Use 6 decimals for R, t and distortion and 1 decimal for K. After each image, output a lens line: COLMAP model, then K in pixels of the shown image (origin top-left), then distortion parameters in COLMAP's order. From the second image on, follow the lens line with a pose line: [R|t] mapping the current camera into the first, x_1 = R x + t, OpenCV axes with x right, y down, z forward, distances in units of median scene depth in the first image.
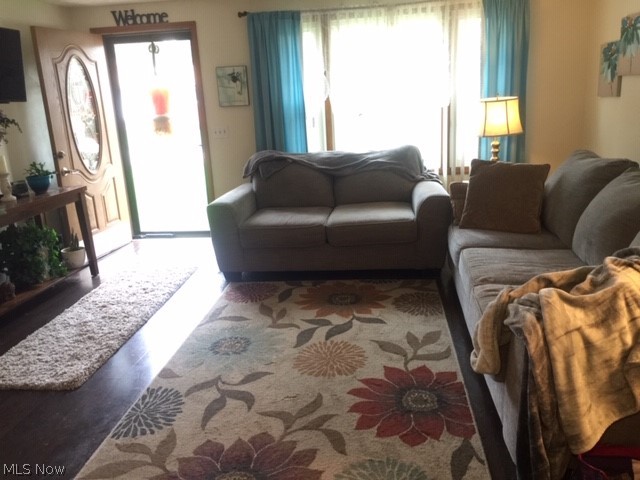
lens RADIAL K [[548.8, 0, 318.8], [0, 548.8, 239.6], [0, 0, 1]] dist [0.073890, -0.102091]
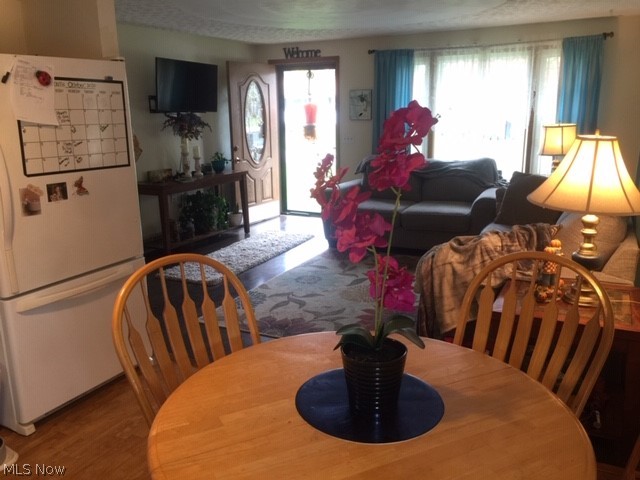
lens RADIAL K [[548.8, 0, 314.9], [0, 548.8, 237.0], [0, 0, 1]] dist [0.073890, -0.102091]
pose [[0.937318, 0.118389, -0.327749, 0.275401], [-0.123612, 0.992318, 0.004929, 0.054376], [0.325815, 0.035893, 0.944752, -0.345668]]
